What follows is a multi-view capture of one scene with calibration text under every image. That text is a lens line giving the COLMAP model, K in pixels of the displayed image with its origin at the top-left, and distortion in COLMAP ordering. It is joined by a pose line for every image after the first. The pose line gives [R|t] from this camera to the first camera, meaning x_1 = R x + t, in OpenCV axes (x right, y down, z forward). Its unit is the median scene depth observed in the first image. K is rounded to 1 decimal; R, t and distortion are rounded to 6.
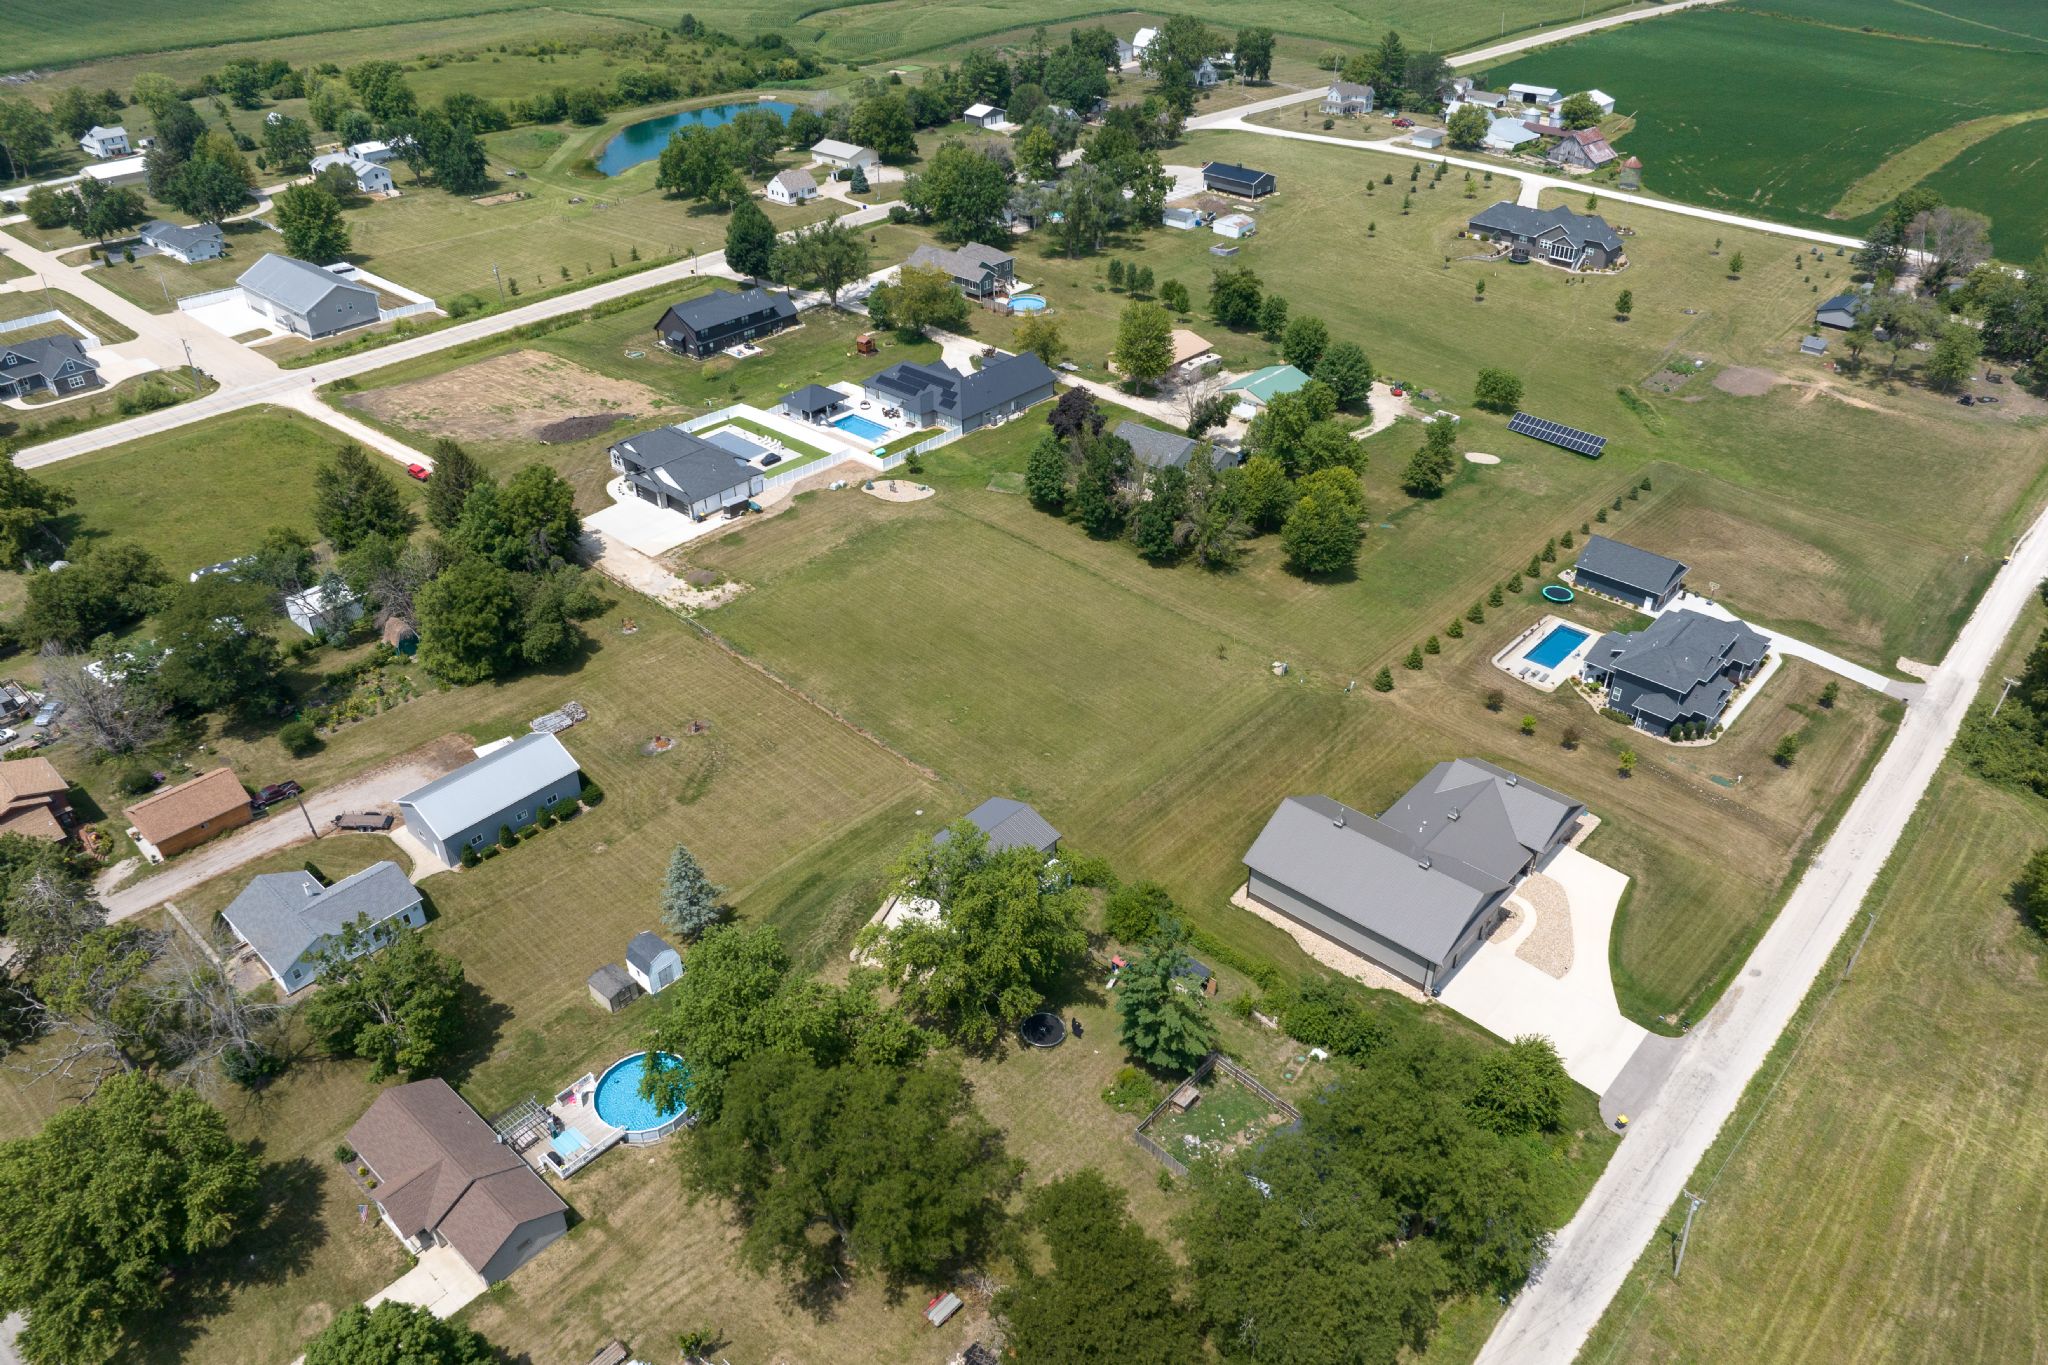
lens RADIAL K [[1442.9, 0, 1022.7], [0, 1442.9, 673.9], [0, 0, 1]] dist [-0.044128, 0.008395]
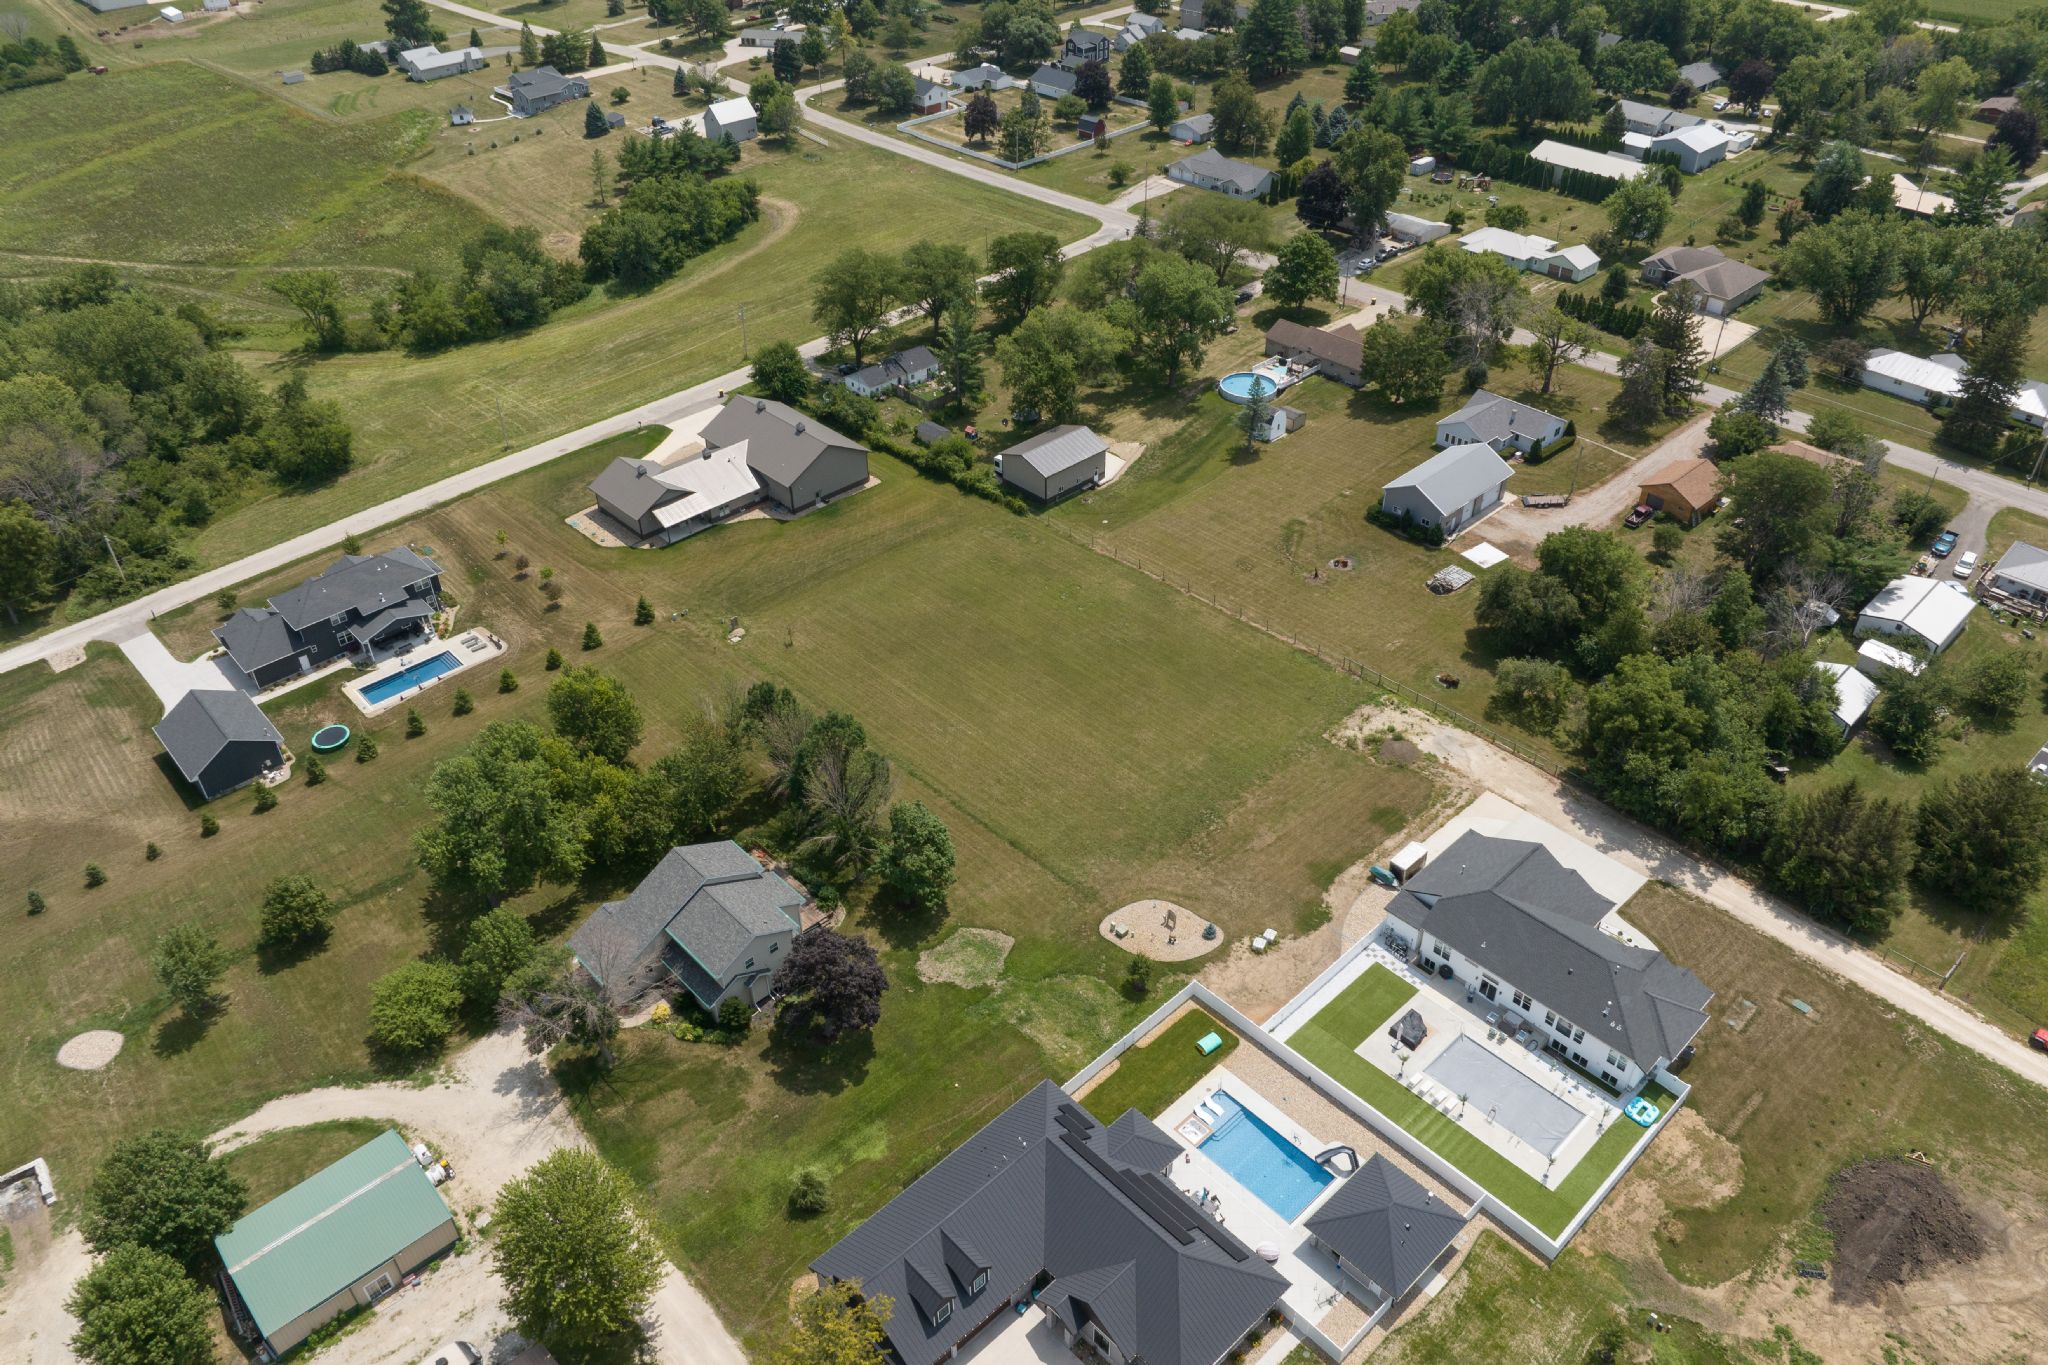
lens RADIAL K [[1442.9, 0, 1024.1], [0, 1442.9, 682.5], [0, 0, 1]] dist [-0.044128, 0.008395]
pose [[-0.996801, -0.034187, 0.072245, -0.072823], [0.055904, 0.347782, 0.935907, -0.765310], [-0.057121, 0.936952, -0.344759, 1.172034]]
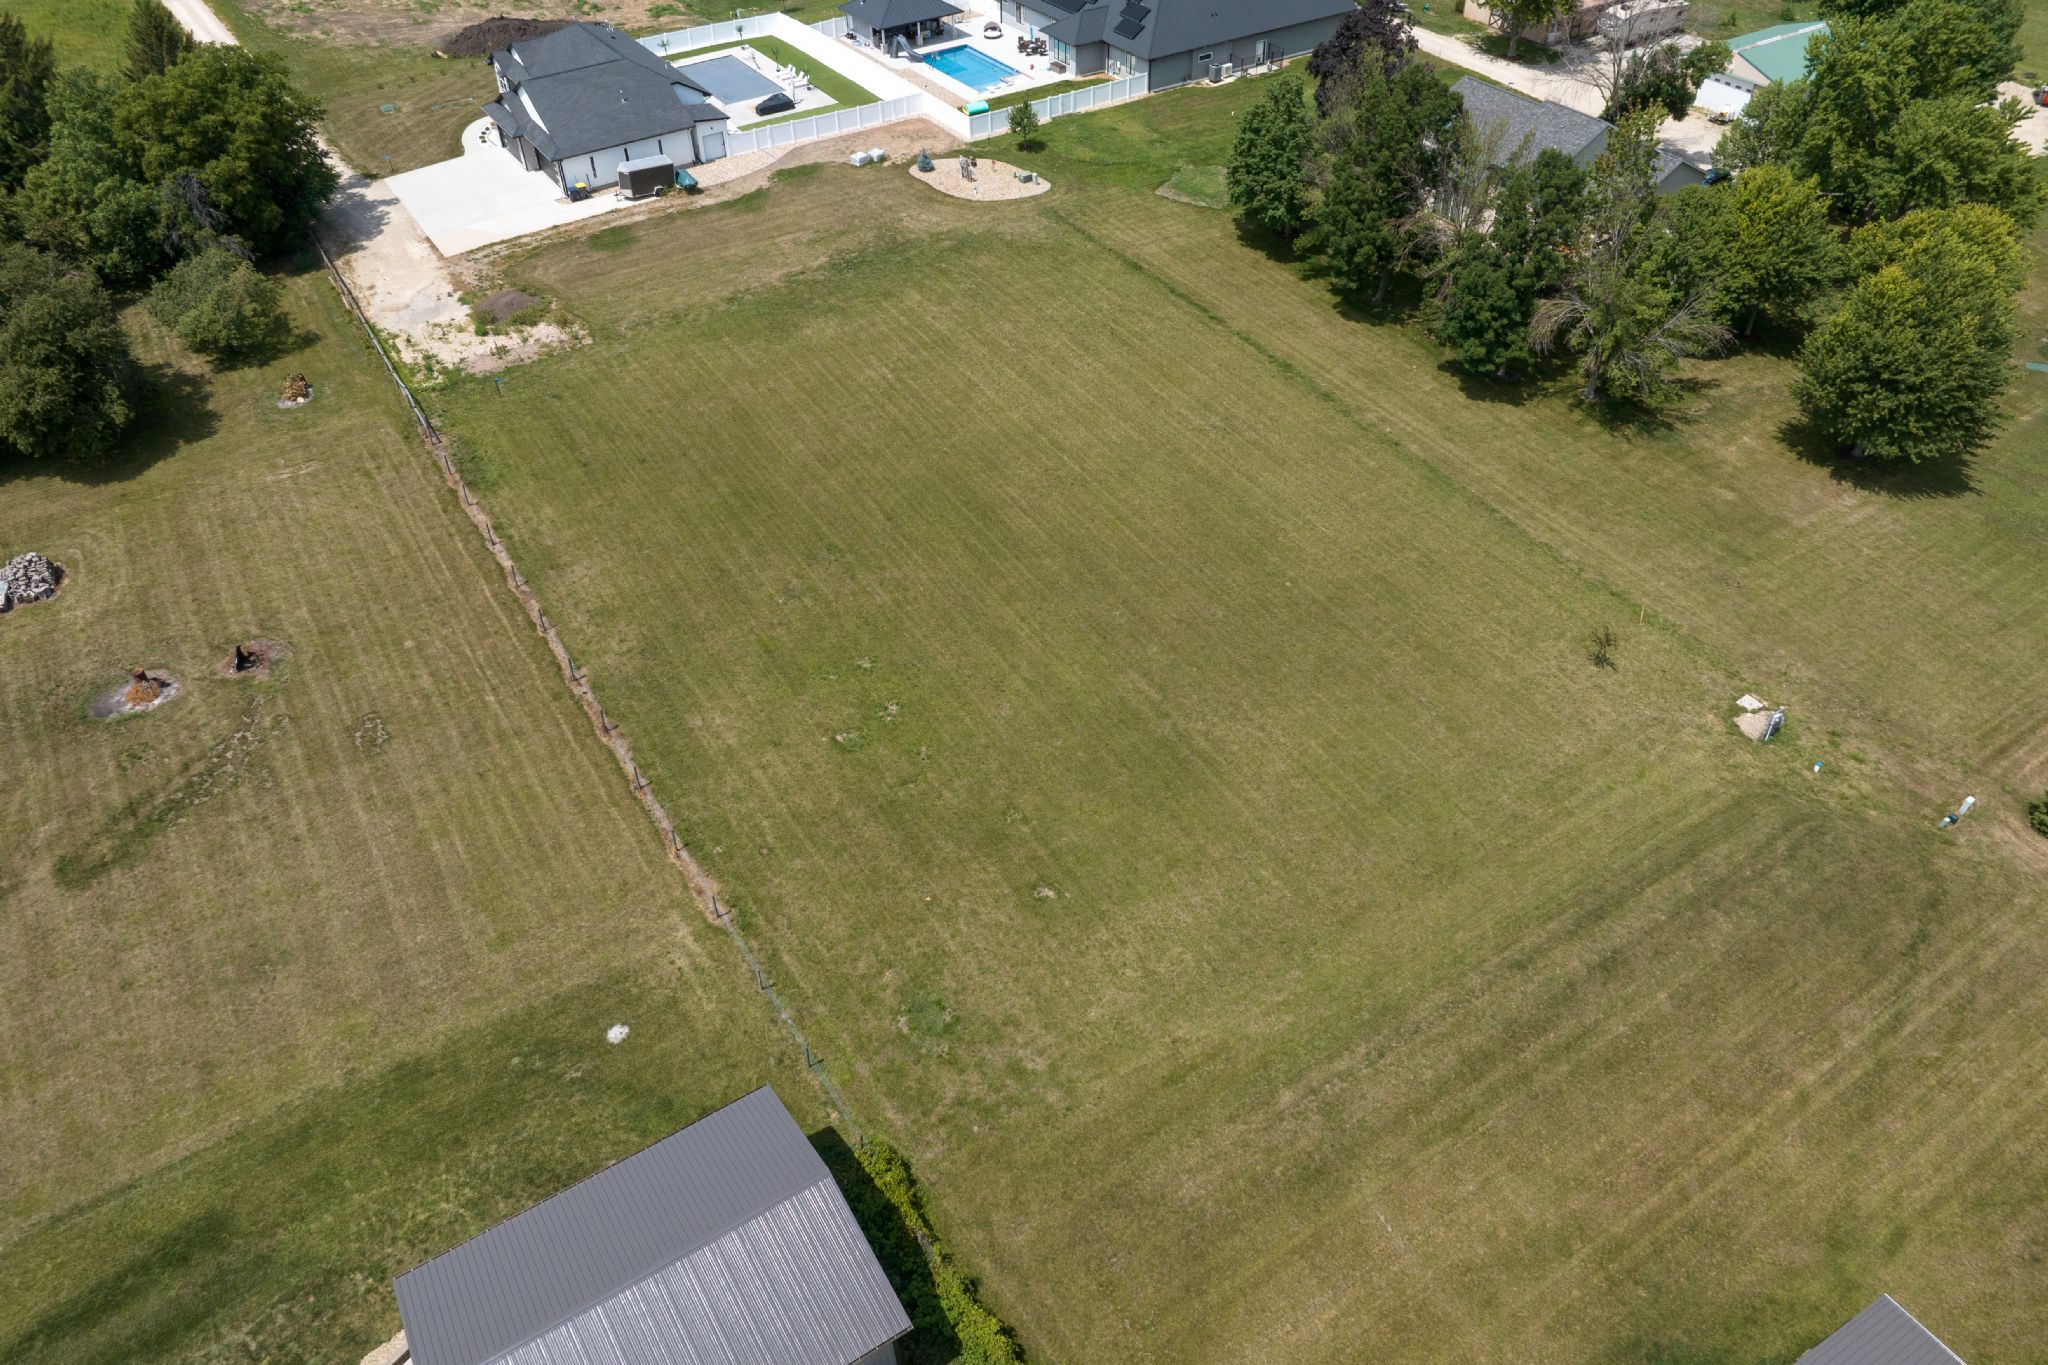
lens RADIAL K [[1442.9, 0, 1019.3], [0, 1442.9, 682.6], [0, 0, 1]] dist [-0.044128, 0.008395]
pose [[0.966214, 0.160516, -0.201658, 0.058744], [-0.127793, 0.977807, 0.166018, -0.042720], [0.223831, -0.134639, 0.965283, 0.524795]]
